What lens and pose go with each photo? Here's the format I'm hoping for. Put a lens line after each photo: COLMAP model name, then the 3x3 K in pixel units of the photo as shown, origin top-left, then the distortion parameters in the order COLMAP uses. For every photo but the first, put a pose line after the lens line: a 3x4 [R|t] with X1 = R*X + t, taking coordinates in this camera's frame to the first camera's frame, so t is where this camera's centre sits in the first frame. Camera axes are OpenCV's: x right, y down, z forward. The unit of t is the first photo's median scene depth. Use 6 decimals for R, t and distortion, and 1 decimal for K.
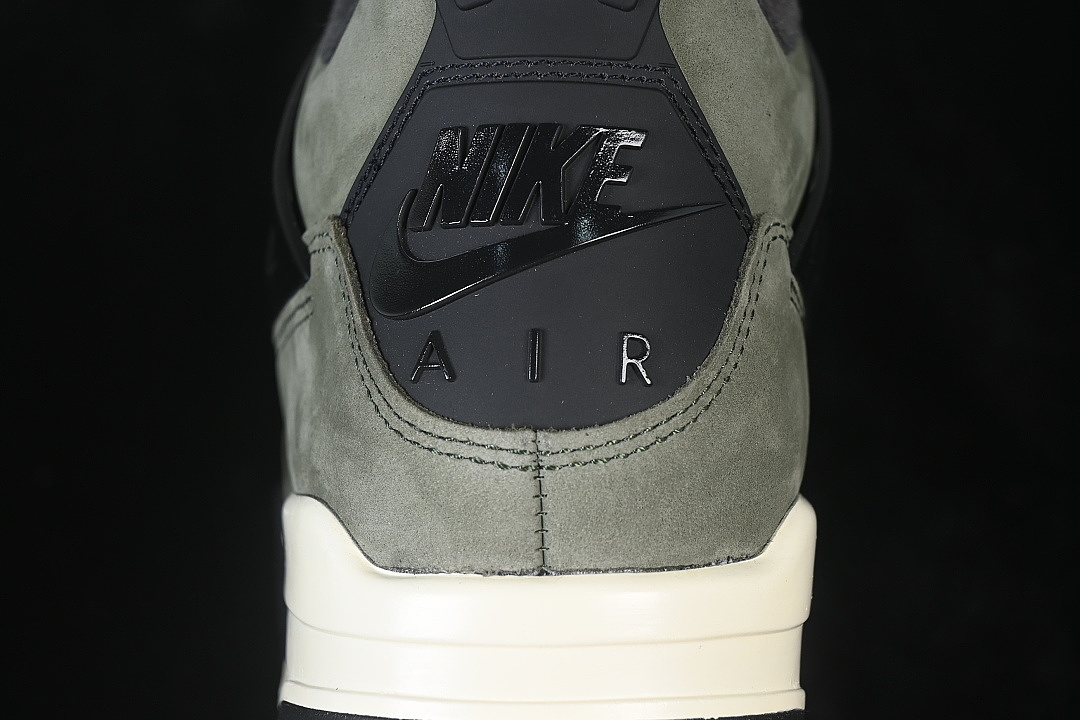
lens RADIAL K [[2361.0, 0, 540.1], [0, 2361.0, 359.8], [0, 0, 1]] dist [-0.058236, 0.000000]
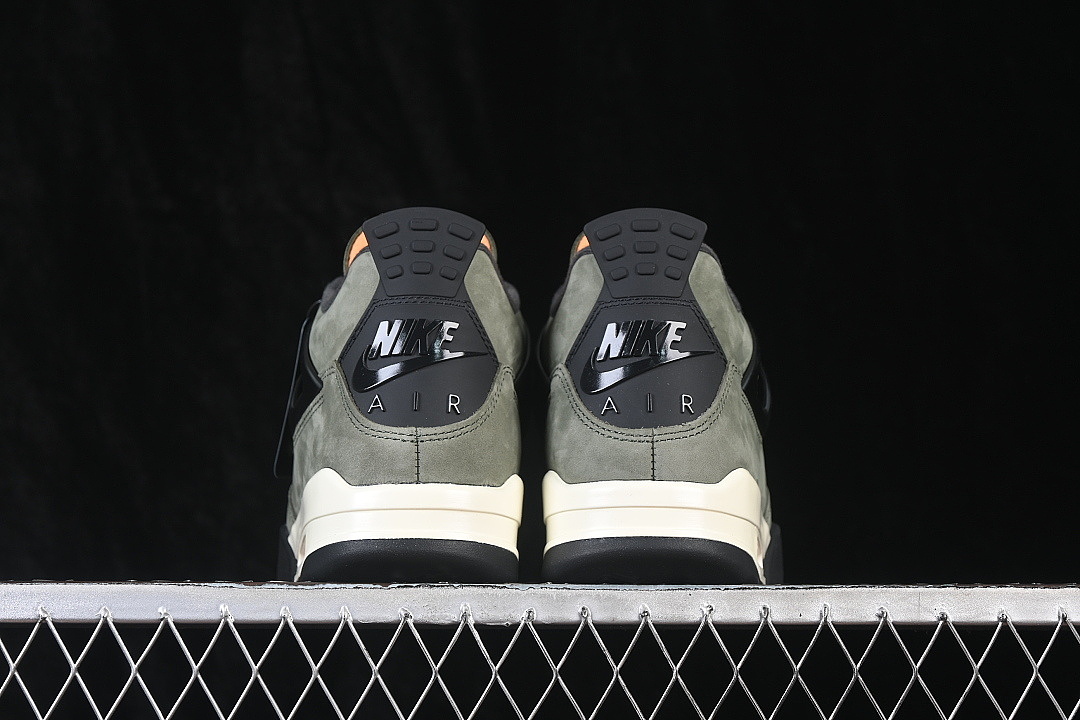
lens RADIAL K [[2361.0, 0, 539.3], [0, 2361.0, 358.8], [0, 0, 1]] dist [-0.058236, 0.000000]
pose [[0.995441, 0.027308, 0.091385, -0.105439], [-0.005333, 0.972573, -0.232538, 0.552822], [-0.095229, 0.230990, 0.968285, -1.555721]]
